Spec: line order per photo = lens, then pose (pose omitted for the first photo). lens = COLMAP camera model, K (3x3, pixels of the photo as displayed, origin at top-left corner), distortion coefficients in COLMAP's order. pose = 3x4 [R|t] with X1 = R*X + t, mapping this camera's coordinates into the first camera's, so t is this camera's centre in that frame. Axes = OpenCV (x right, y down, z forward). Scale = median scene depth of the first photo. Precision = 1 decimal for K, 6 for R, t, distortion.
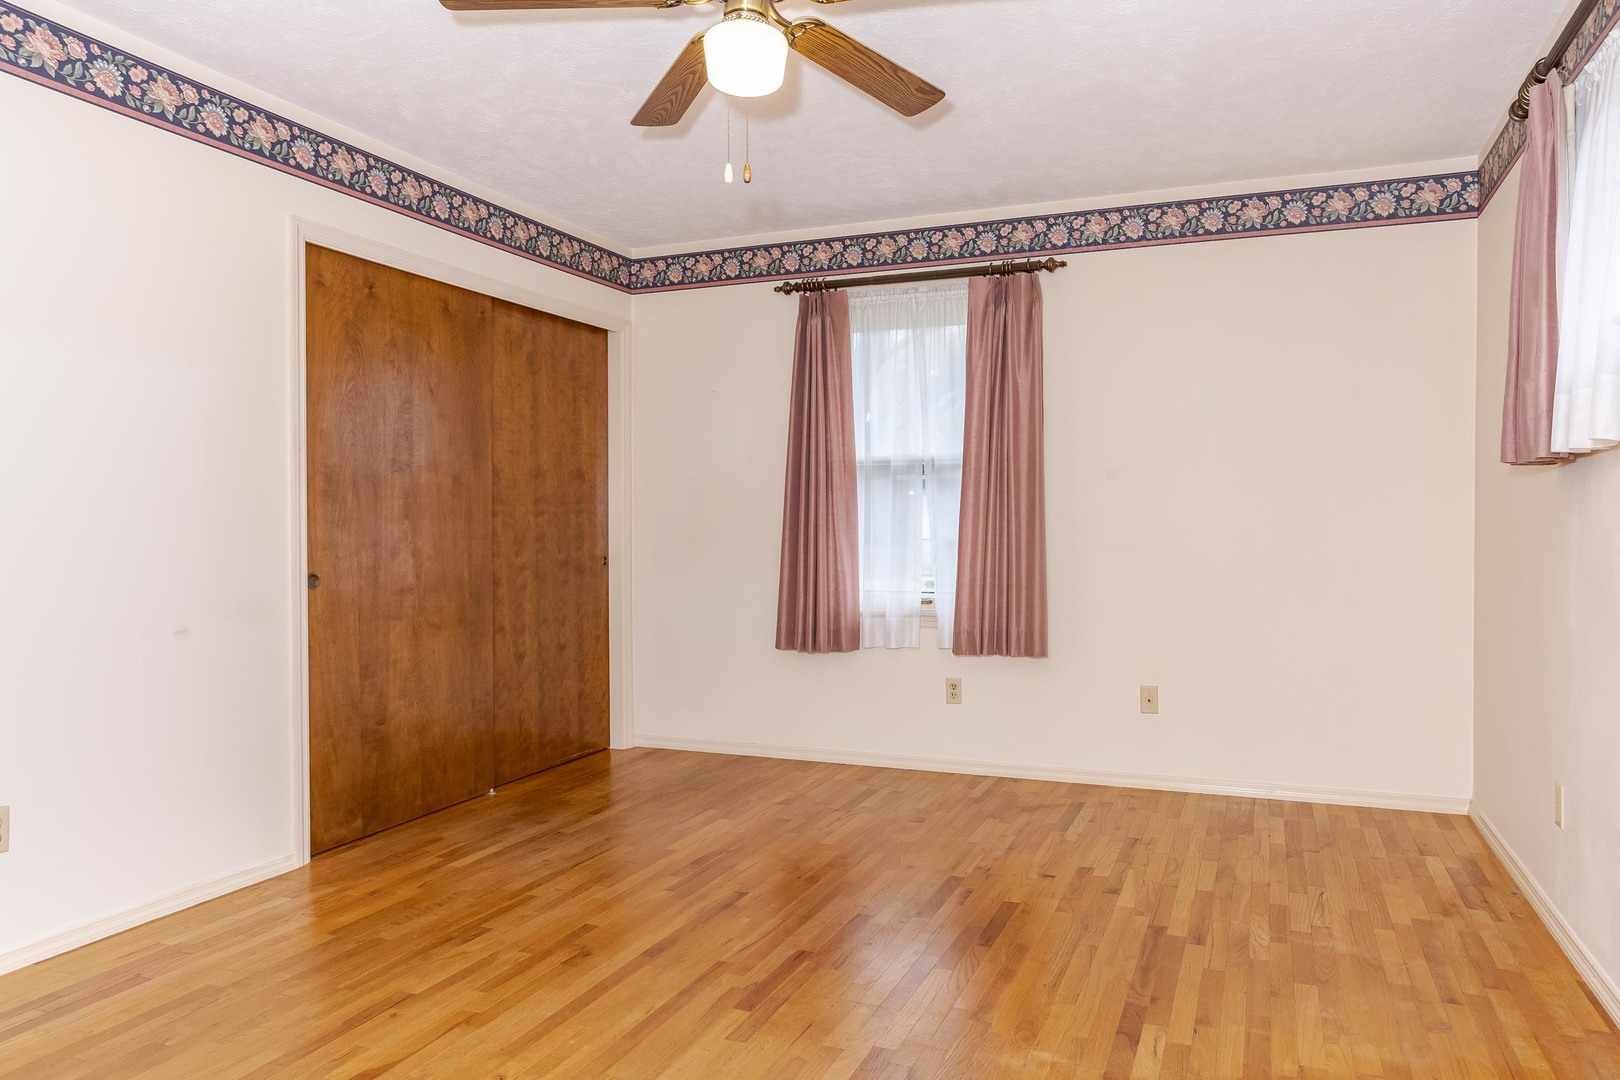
lens RADIAL K [[1140.7, 0, 810.0], [0, 1140.7, 540.0], [0, 0, 1]] dist [0.024434, 0.001054]
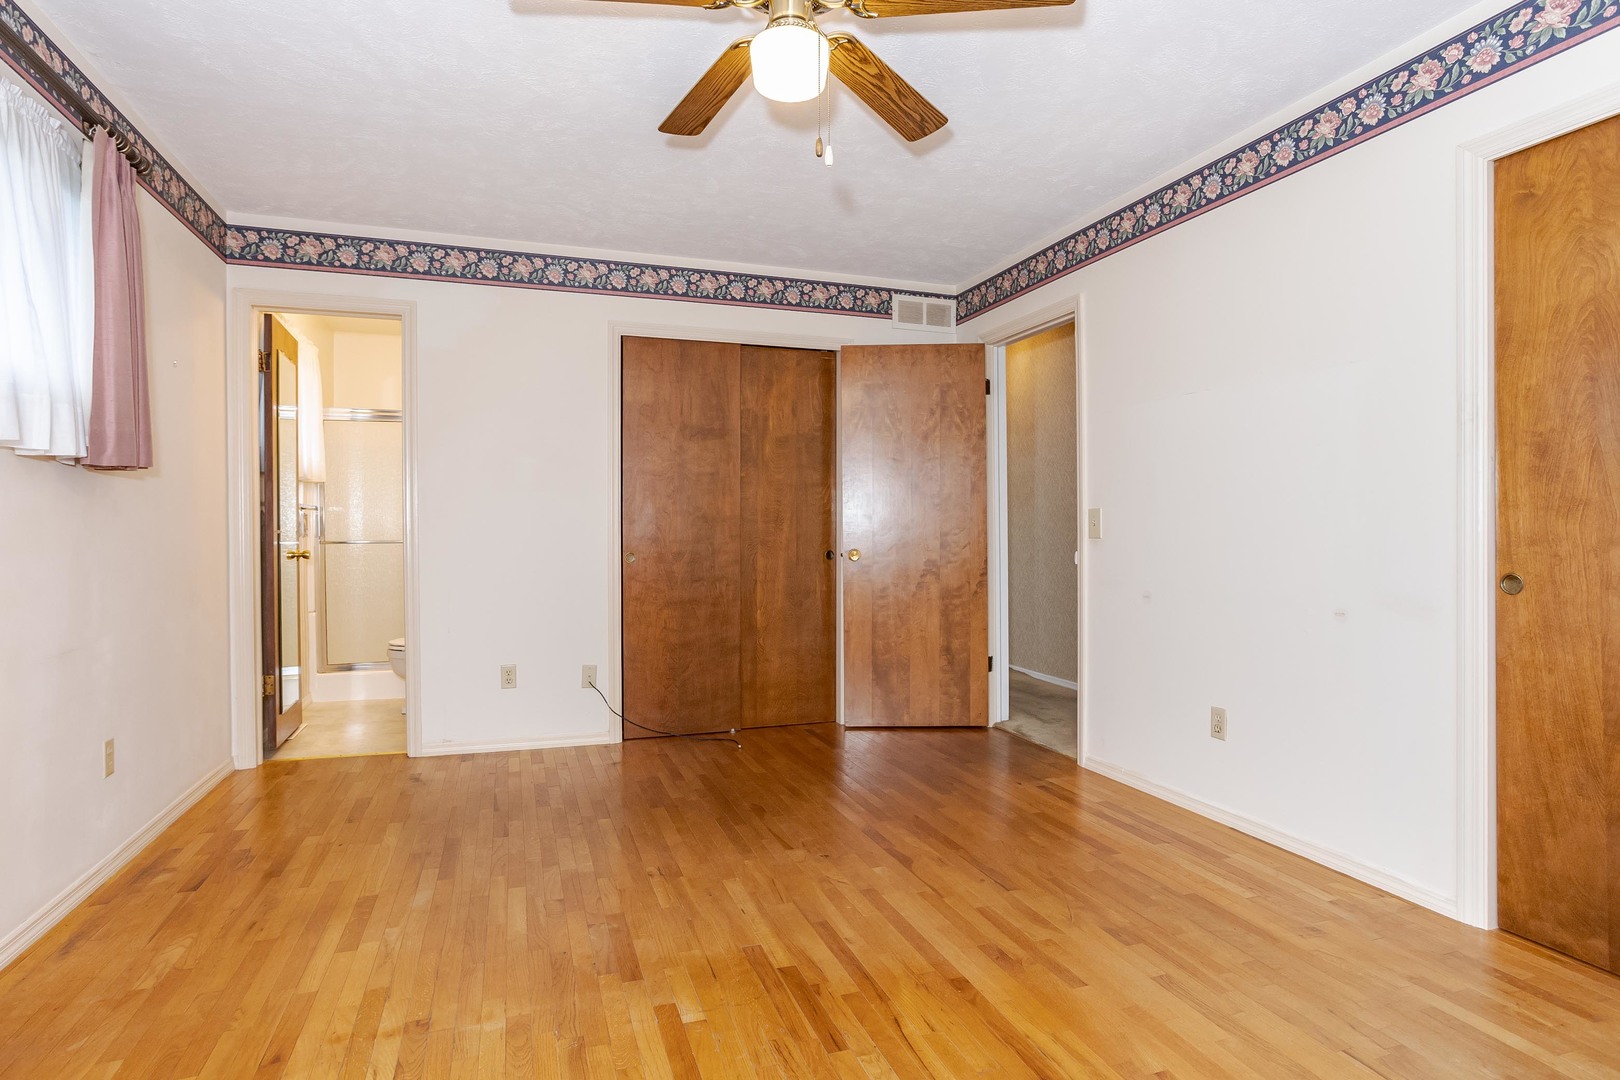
lens RADIAL K [[886.2, 0, 811.8], [0, 886.2, 521.0], [0, 0, 1]] dist [0.002990, 0.001505]
pose [[-0.749349, 0.004272, -0.662162, 0.372633], [-0.002830, 0.999949, 0.009654, -0.013410], [0.662169, 0.009108, -0.749299, 1.291238]]
